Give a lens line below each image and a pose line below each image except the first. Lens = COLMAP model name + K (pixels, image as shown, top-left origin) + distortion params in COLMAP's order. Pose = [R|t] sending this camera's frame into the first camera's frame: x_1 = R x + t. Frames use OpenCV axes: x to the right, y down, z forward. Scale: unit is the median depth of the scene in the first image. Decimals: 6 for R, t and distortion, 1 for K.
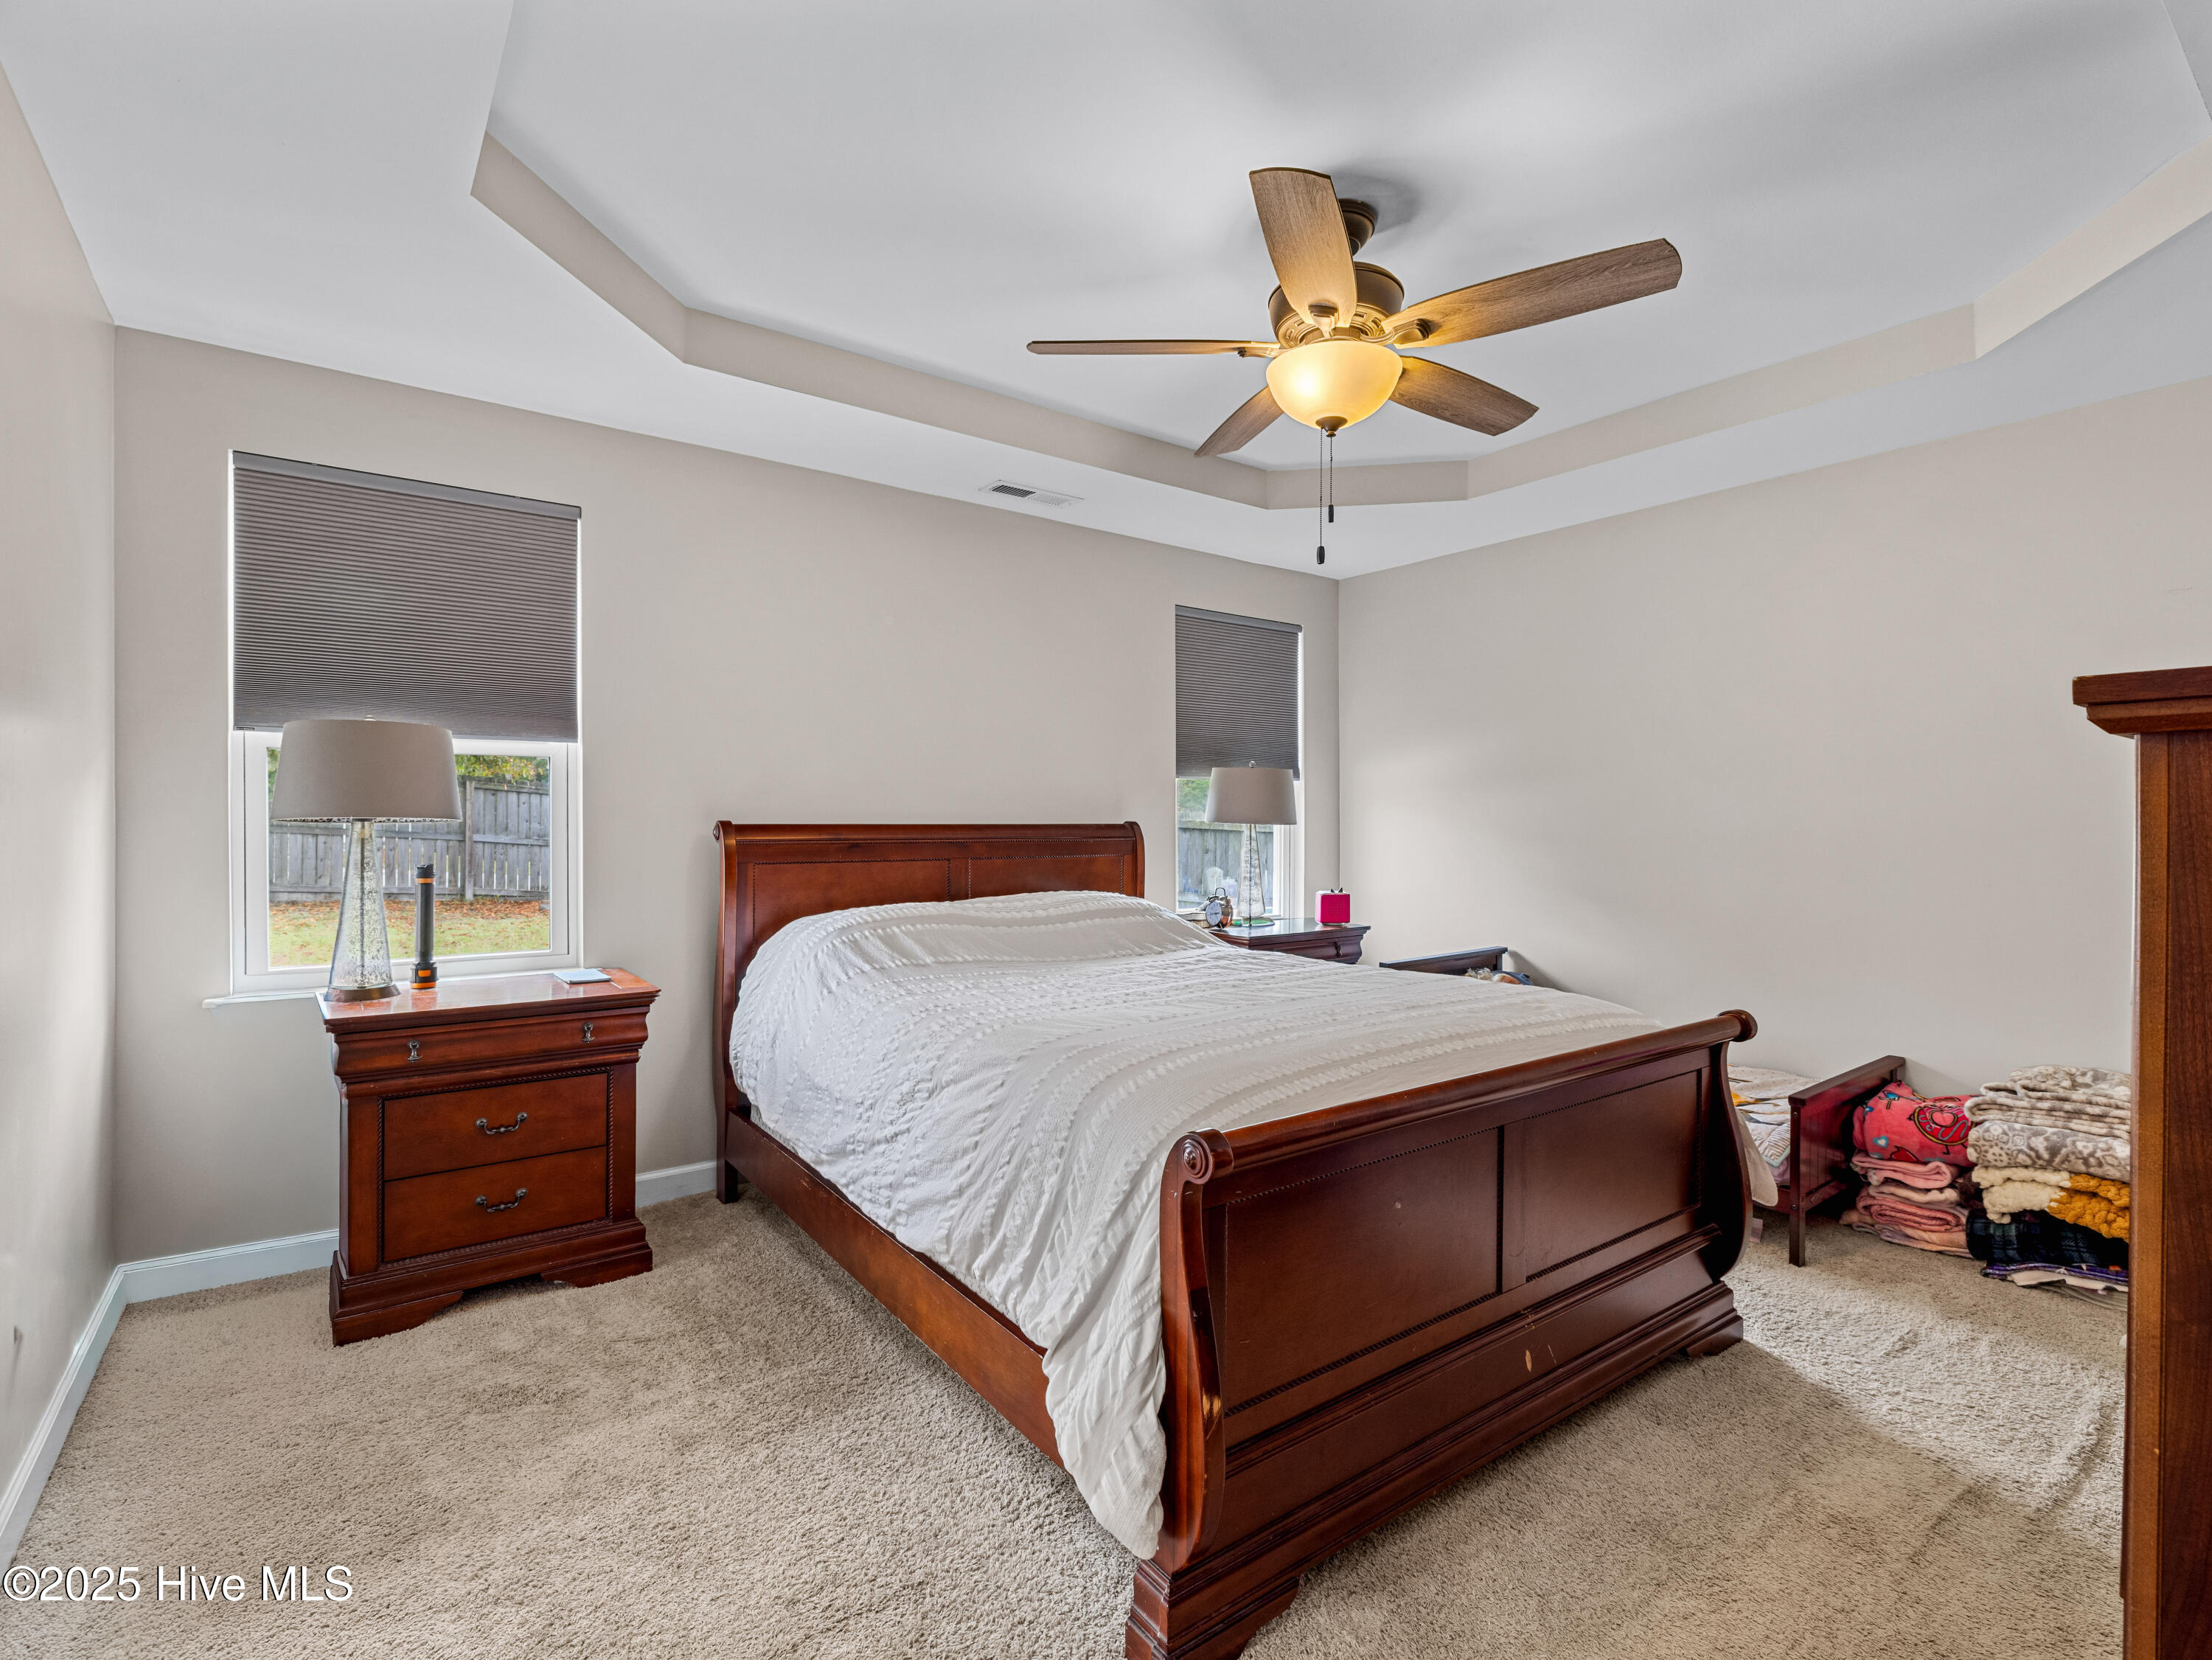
lens RADIAL K [[1054.8, 0, 1107.1], [0, 1054.8, 809.7], [0, 0, 1]] dist [-0.000680, 0.000196]
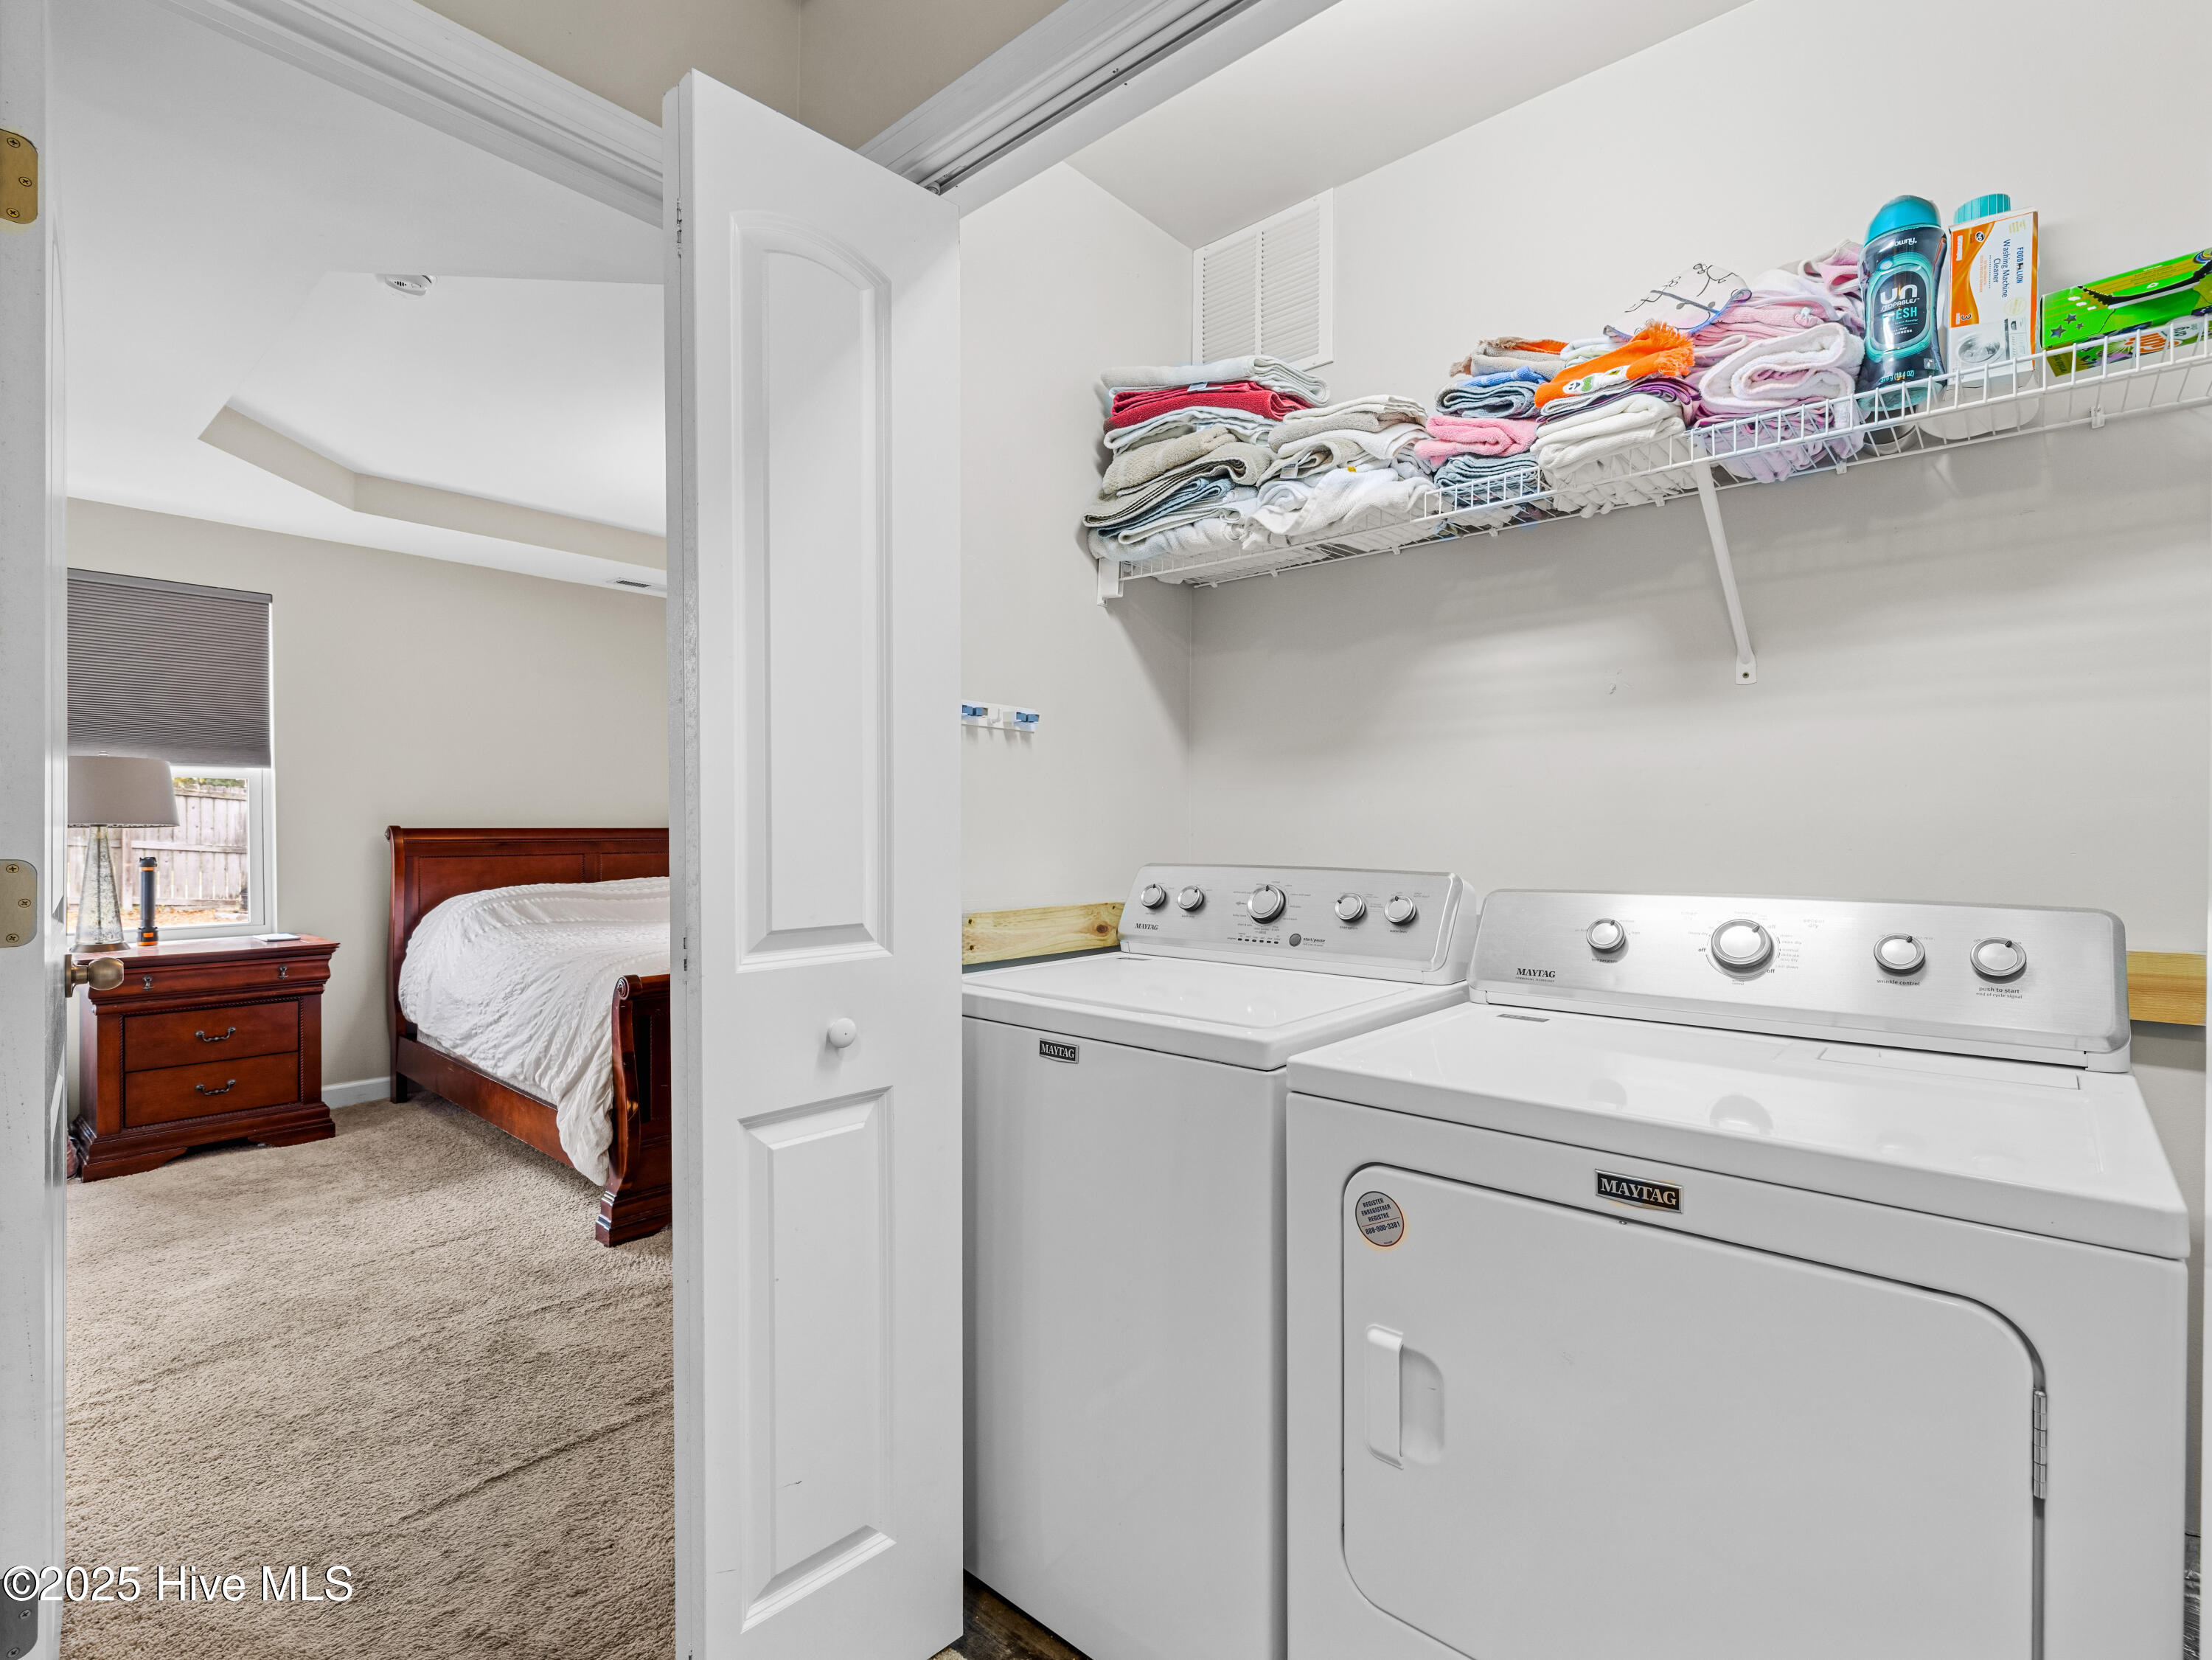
lens RADIAL K [[1051.6, 0, 1116.3], [0, 1051.6, 829.8], [0, 0, 1]] dist [-0.002122, -0.000807]
pose [[0.975405, -0.001677, 0.220412, 0.300472], [-0.001477, 0.999899, 0.014146, -0.006075], [-0.220414, -0.014124, 0.975304, -0.641919]]
